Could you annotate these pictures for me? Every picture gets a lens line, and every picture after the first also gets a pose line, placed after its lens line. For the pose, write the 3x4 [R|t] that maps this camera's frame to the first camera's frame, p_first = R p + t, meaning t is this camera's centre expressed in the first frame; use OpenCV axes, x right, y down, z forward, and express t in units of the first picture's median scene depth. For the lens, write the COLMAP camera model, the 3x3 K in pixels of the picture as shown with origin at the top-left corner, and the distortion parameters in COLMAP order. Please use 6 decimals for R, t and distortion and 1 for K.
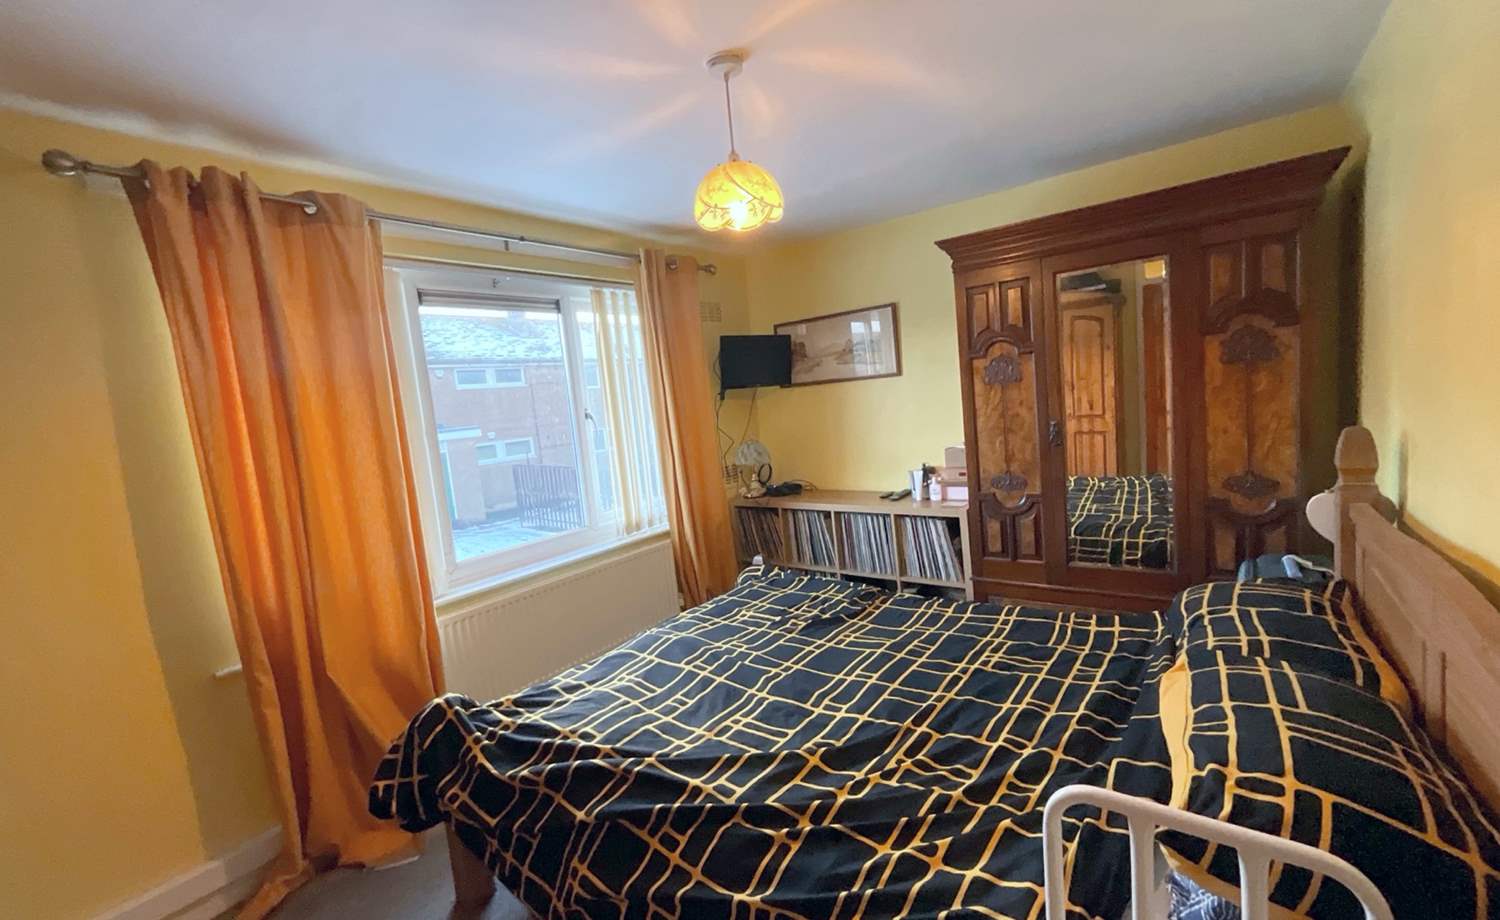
lens RADIAL K [[611.9, 0, 751.2], [0, 611.9, 458.2], [0, 0, 1]] dist [-0.002992, 0.005144]
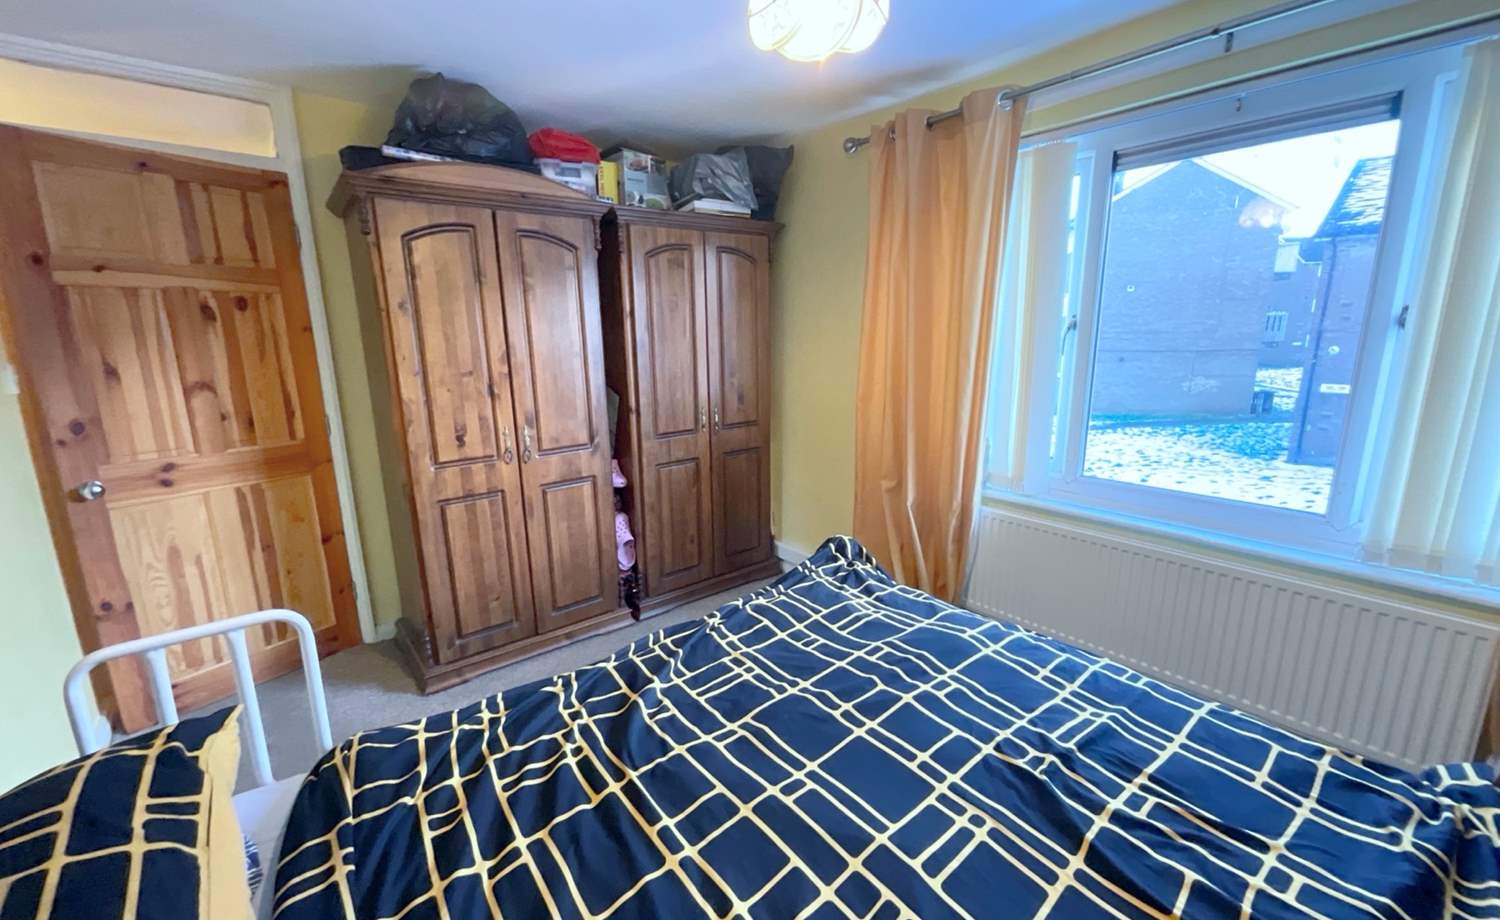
lens RADIAL K [[611.9, 0, 751.2], [0, 611.9, 458.2], [0, 0, 1]] dist [-0.002992, 0.005144]
pose [[-0.232300, 0.296633, -0.926308, 0.630104], [-0.068619, 0.944989, 0.319824, -0.146556], [0.970221, 0.137858, -0.199166, 0.971941]]
